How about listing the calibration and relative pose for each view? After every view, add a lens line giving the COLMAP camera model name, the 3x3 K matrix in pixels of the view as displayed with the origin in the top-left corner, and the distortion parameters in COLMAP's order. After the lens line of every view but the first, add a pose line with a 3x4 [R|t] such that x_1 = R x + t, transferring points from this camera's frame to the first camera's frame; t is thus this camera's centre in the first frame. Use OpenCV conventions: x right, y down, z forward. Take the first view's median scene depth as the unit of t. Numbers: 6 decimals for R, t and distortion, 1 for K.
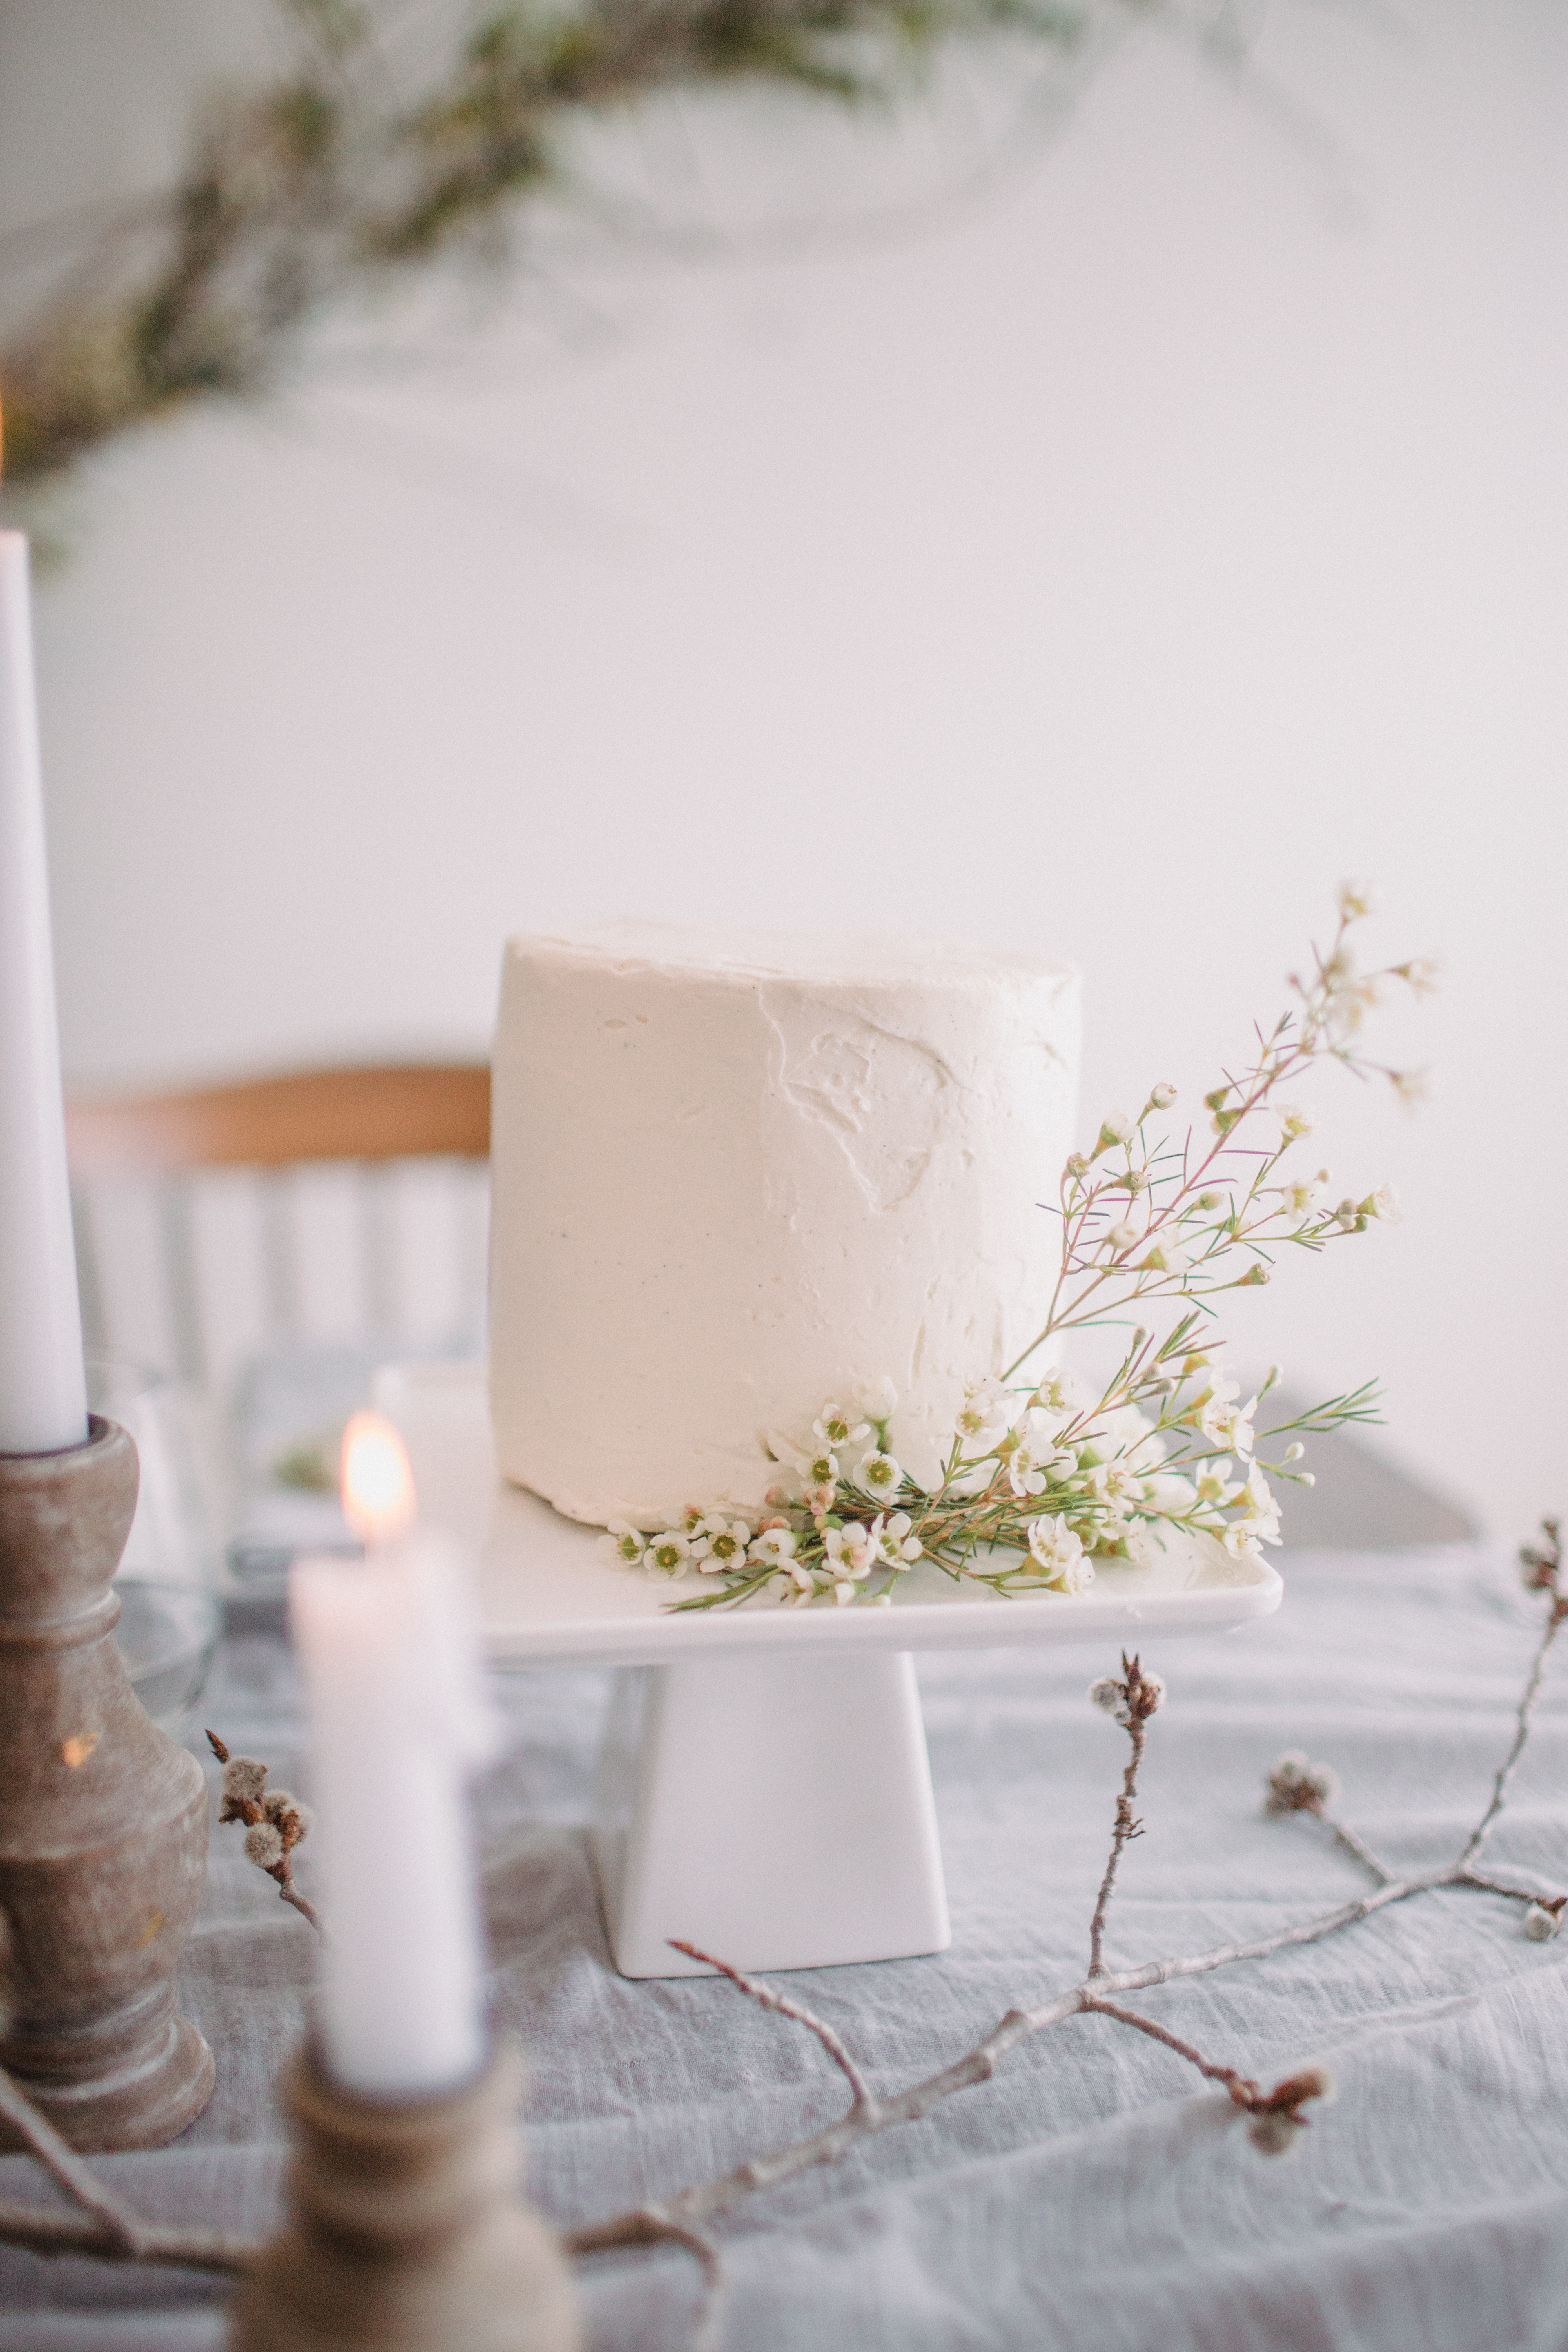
lens RADIAL K [[2235.9, 0, 779.0], [0, 2235.9, 1182.8], [0, 0, 1]] dist [-0.061390, 0.000000]
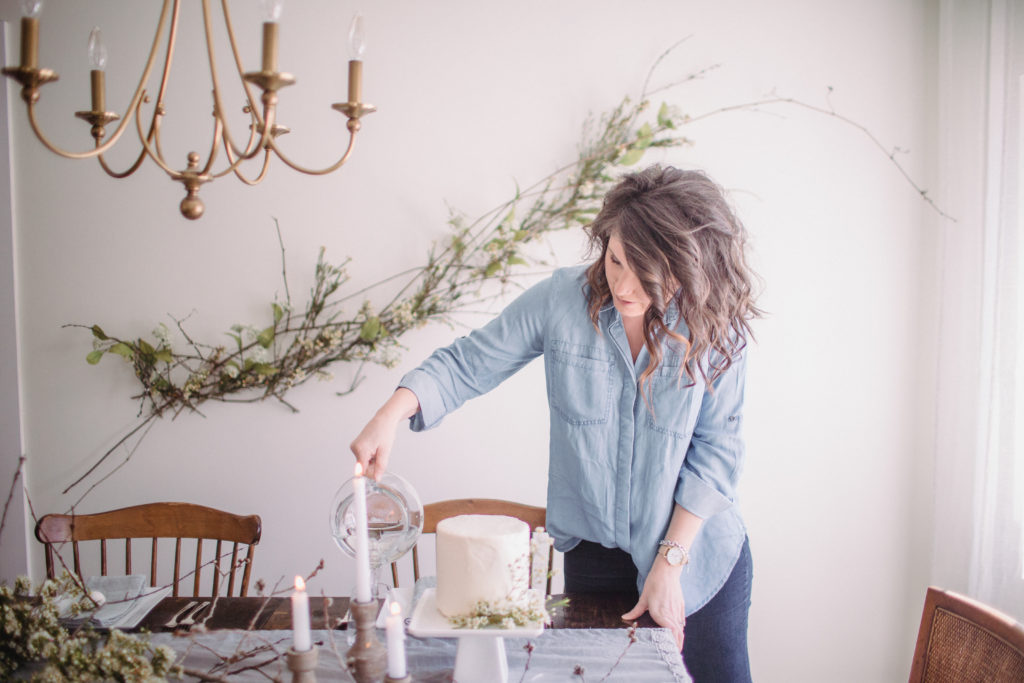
lens RADIAL K [[973.5, 0, 519.6], [0, 973.5, 340.5], [0, 0, 1]] dist [-0.061390, 0.000000]
pose [[0.977286, -0.020287, -0.210952, 0.779957], [-0.009254, 0.990373, -0.138117, -0.271551], [0.211723, 0.136932, 0.967690, -1.907048]]
